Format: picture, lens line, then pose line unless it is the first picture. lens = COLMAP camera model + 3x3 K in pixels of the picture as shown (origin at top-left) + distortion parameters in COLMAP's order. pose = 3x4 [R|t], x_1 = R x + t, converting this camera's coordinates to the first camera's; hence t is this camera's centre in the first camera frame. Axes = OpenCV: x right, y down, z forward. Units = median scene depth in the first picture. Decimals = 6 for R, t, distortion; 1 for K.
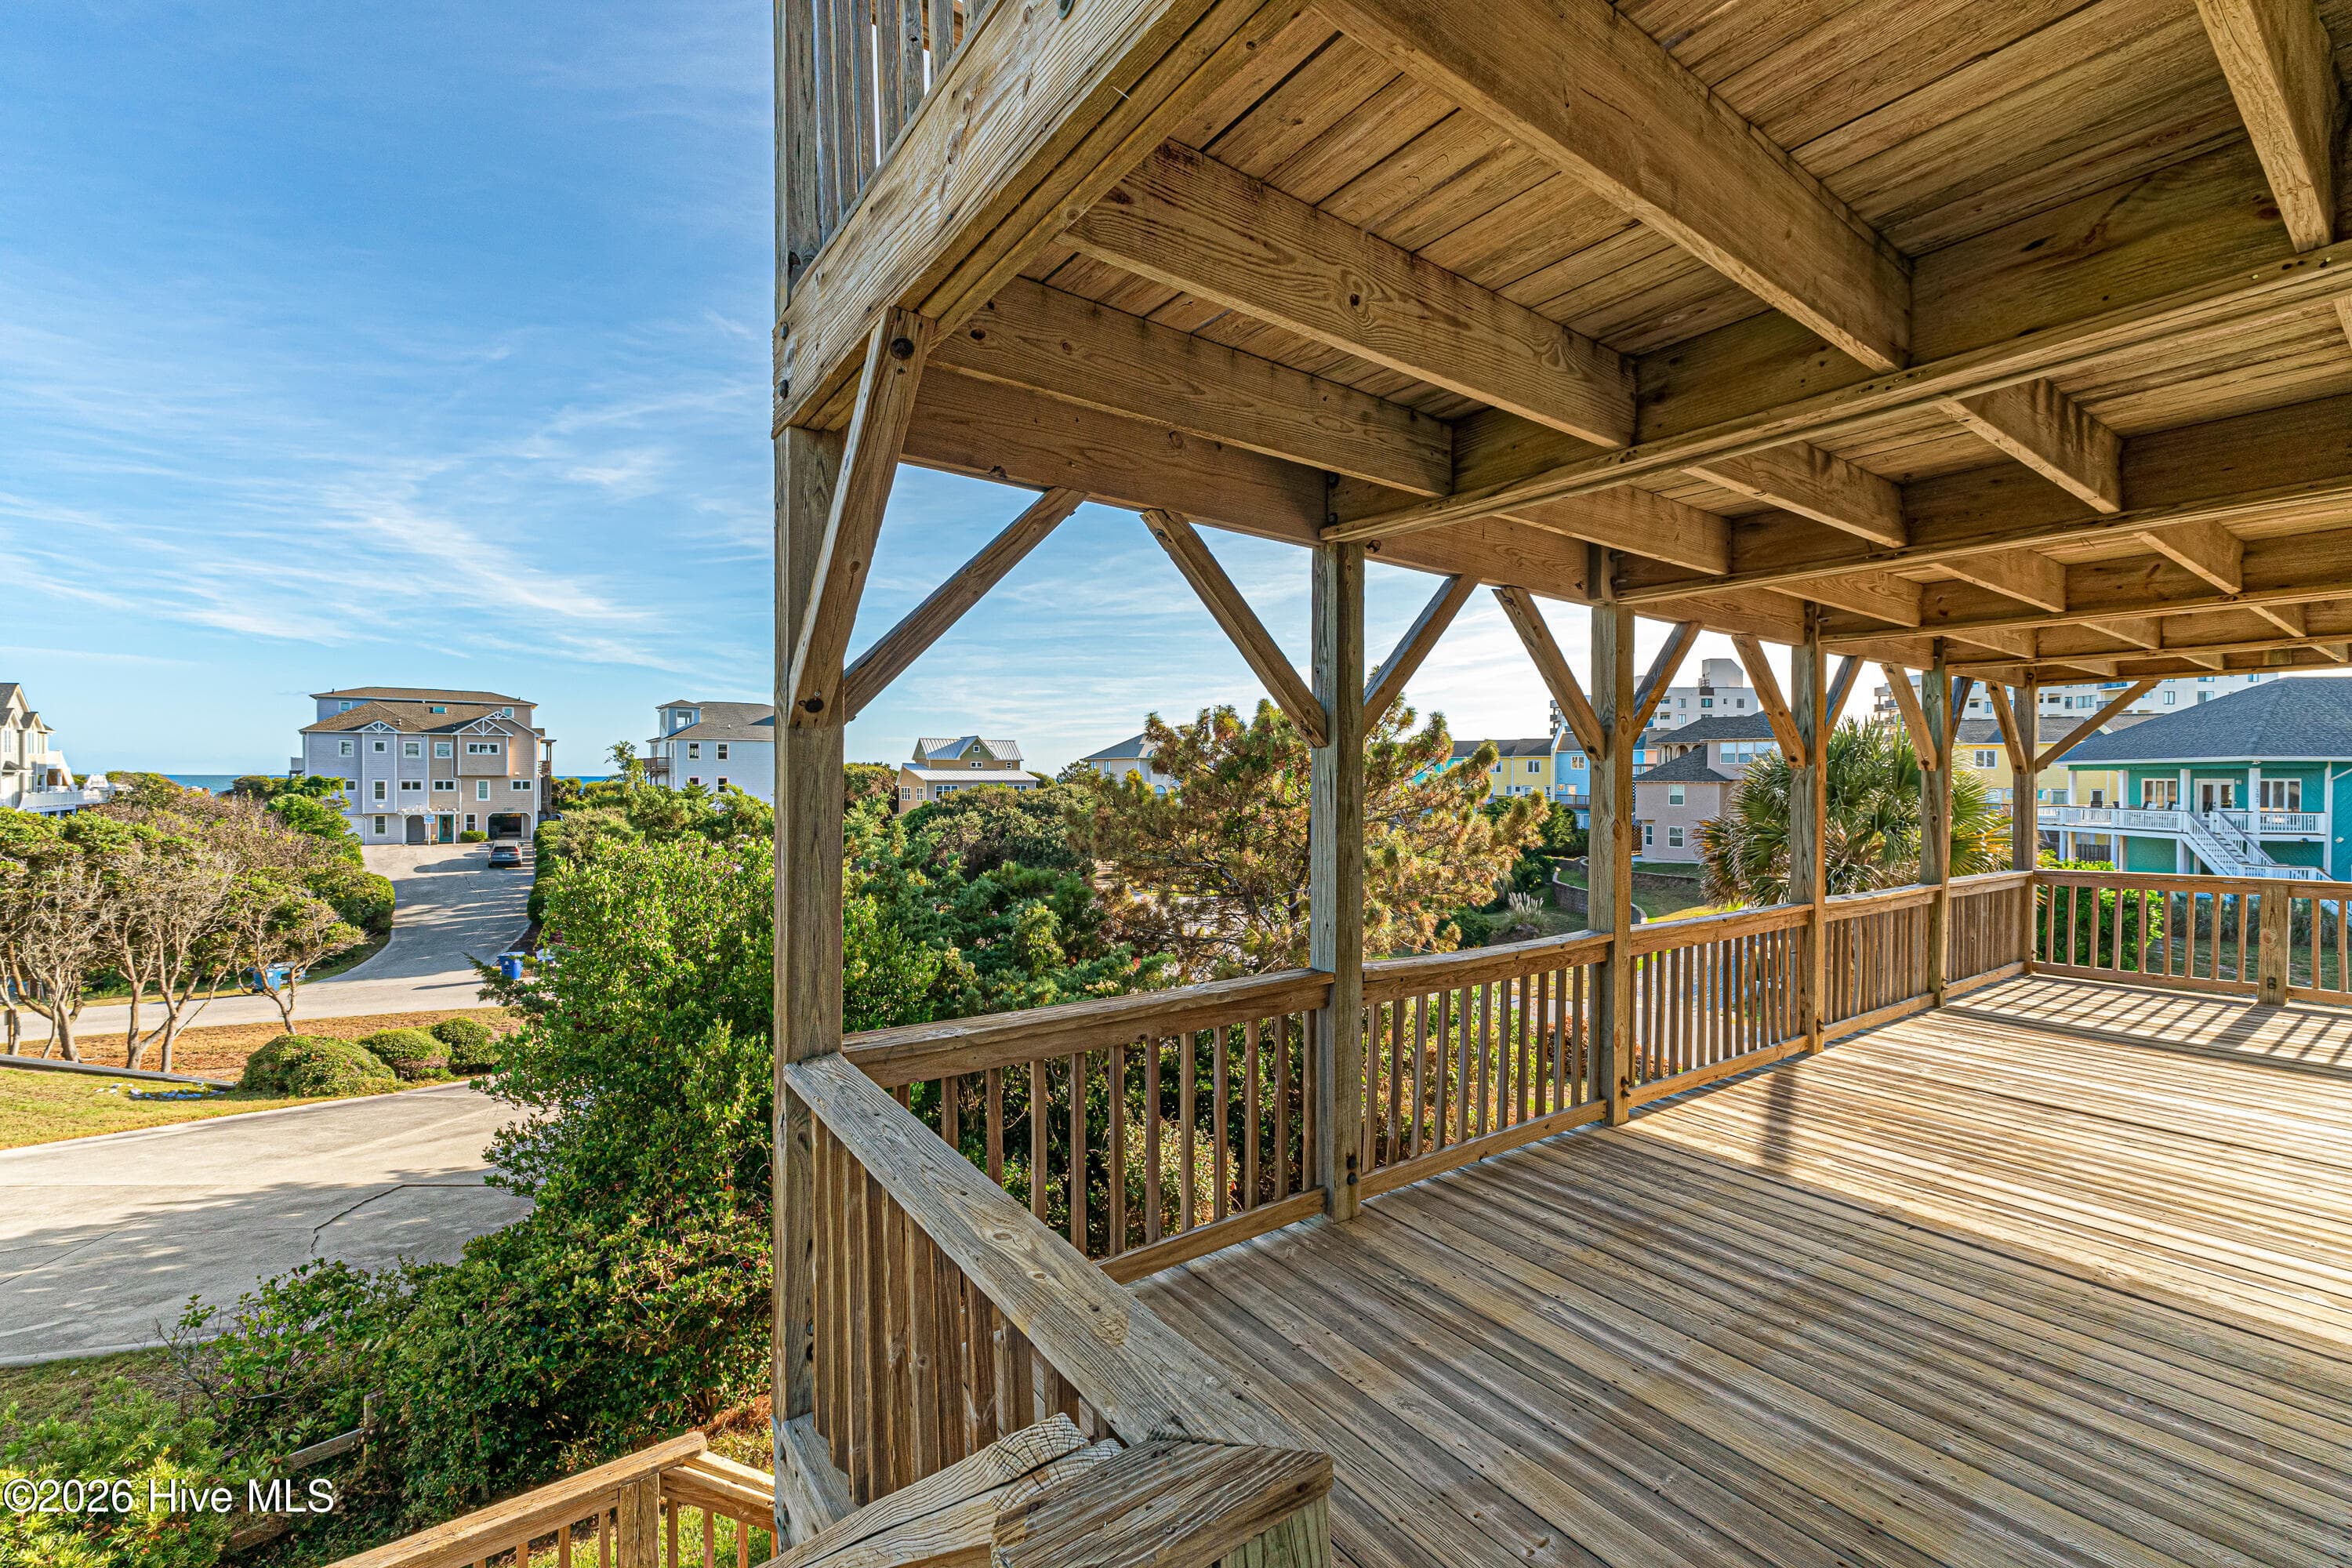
lens RADIAL K [[979.3, 0, 1175.4], [0, 979.3, 781.5], [0, 0, 1]] dist [0.005254, 0.000452]
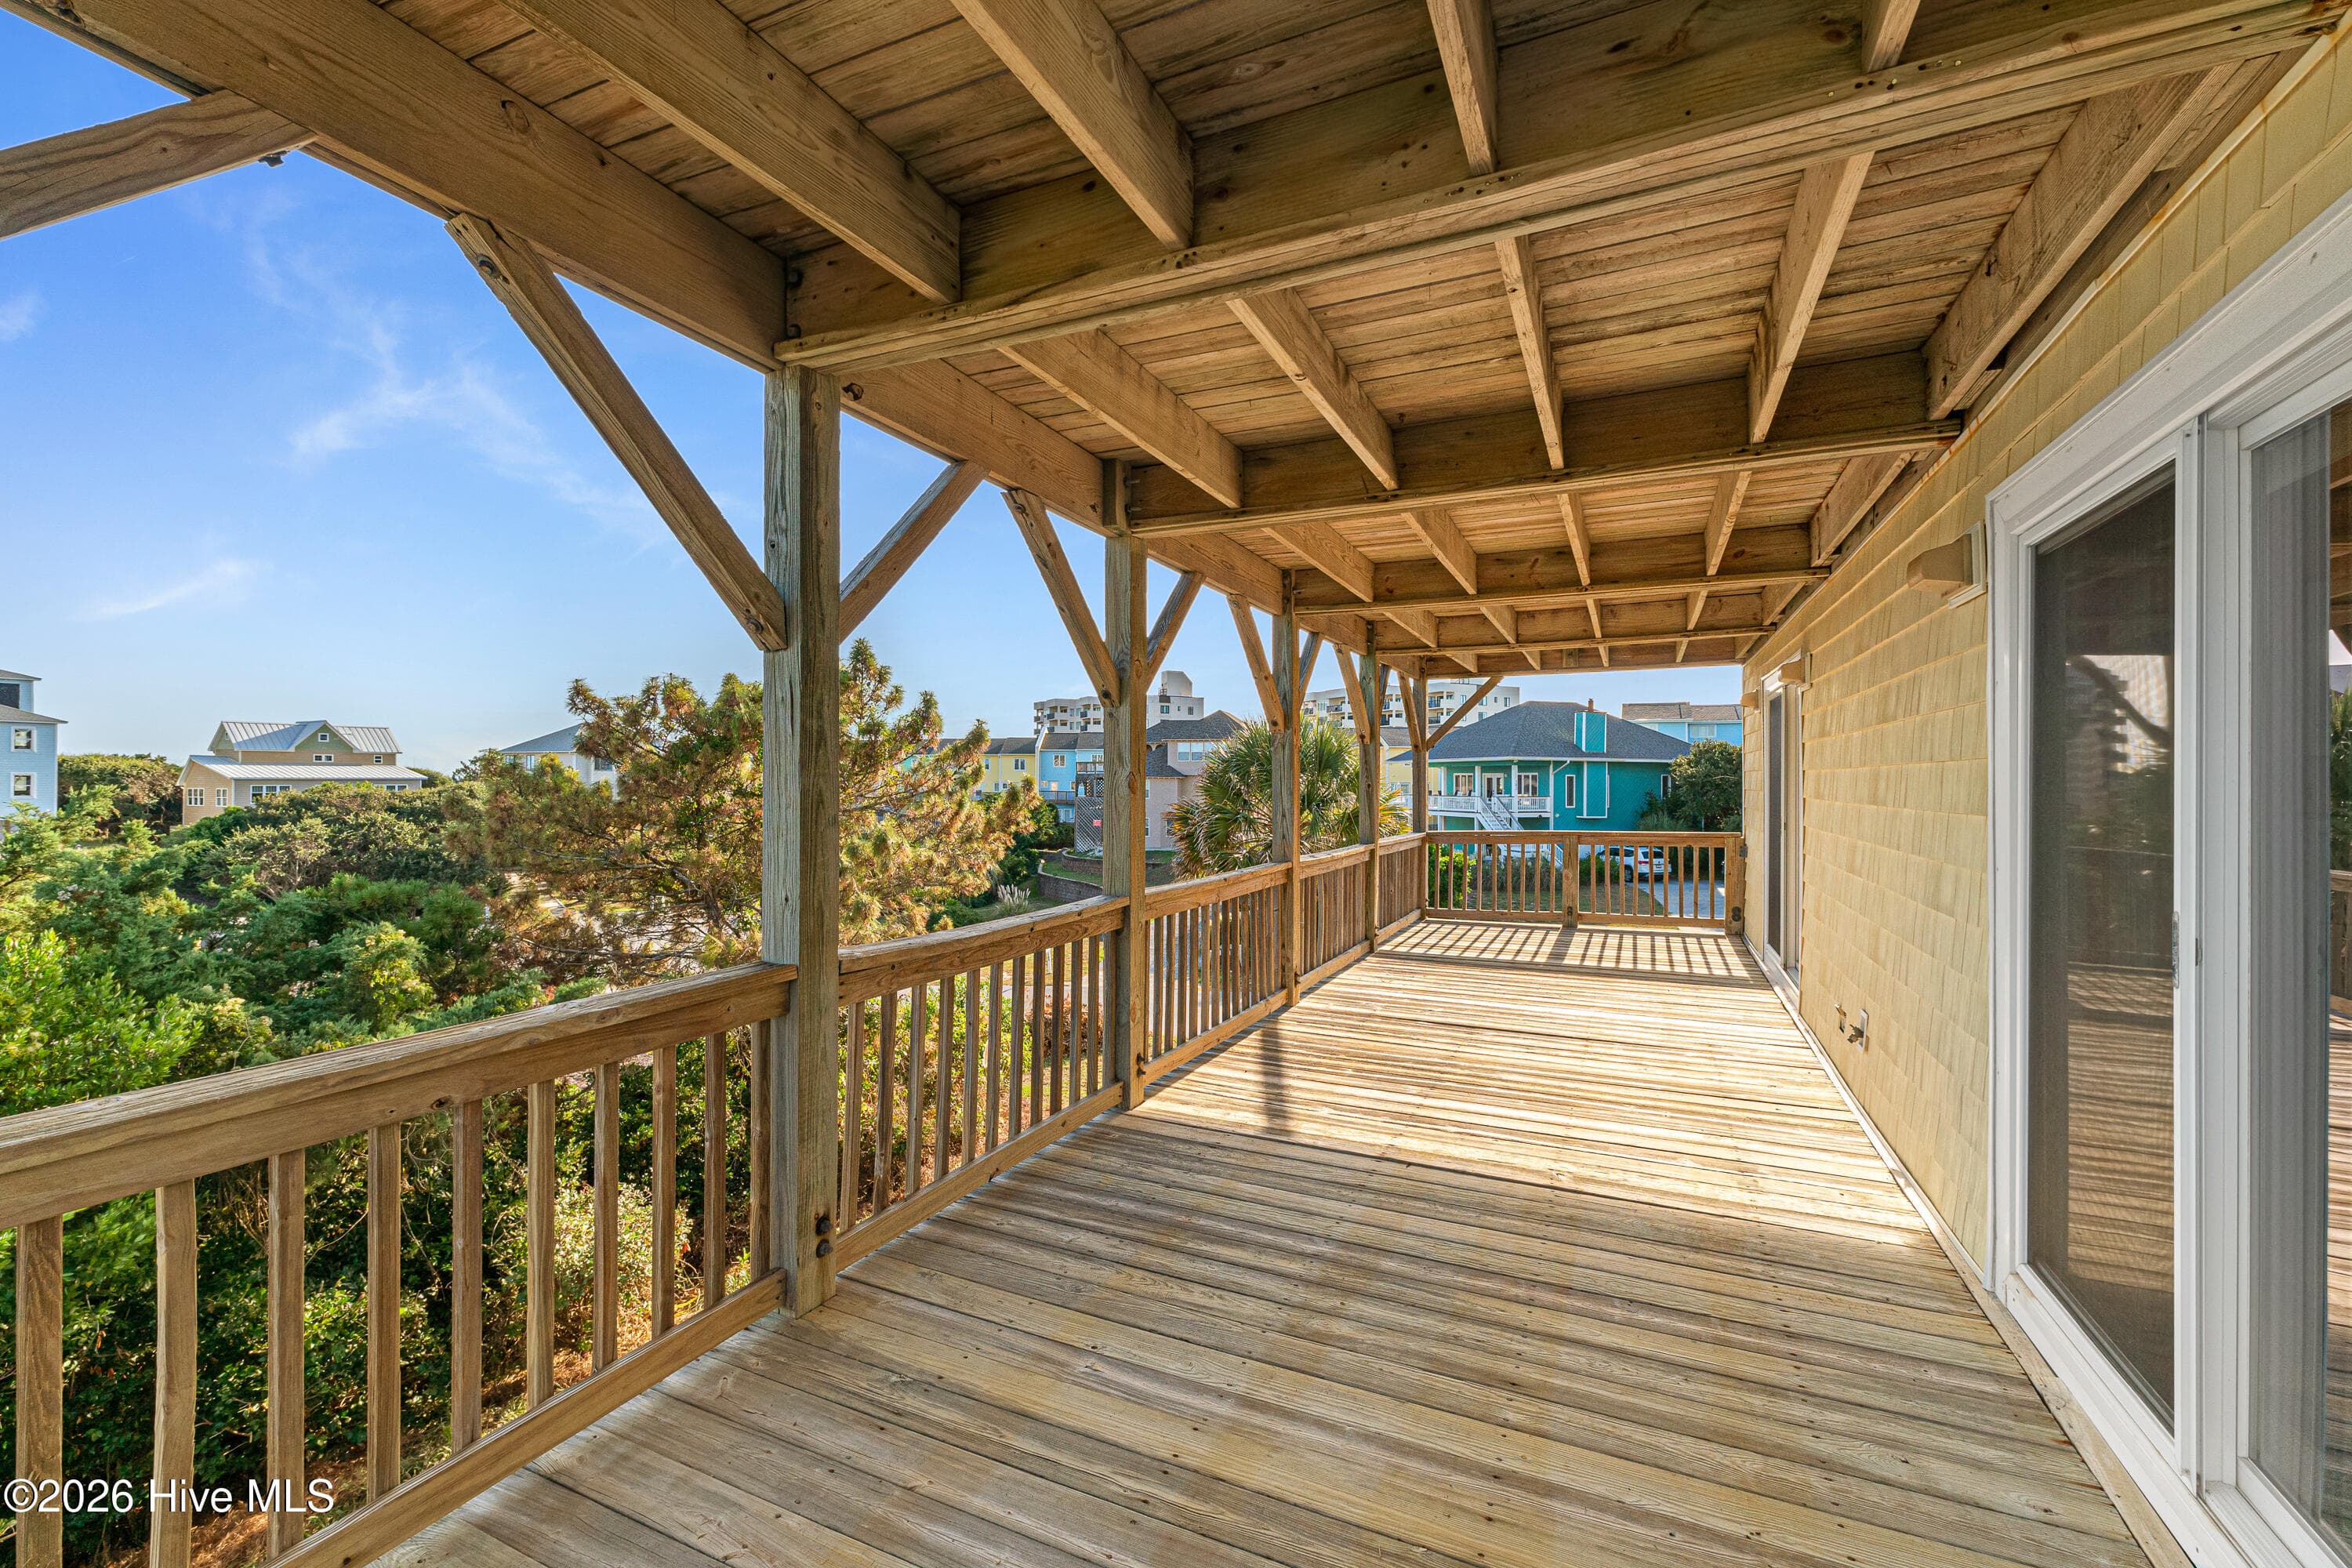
lens RADIAL K [[979.3, 0, 1175.4], [0, 979.3, 781.5], [0, 0, 1]] dist [0.005254, 0.000452]
pose [[0.872896, -0.002023, 0.487902, 0.036080], [0.002145, 0.999998, 0.000308, 0.040879], [-0.487901, 0.000778, 0.872899, 0.160127]]
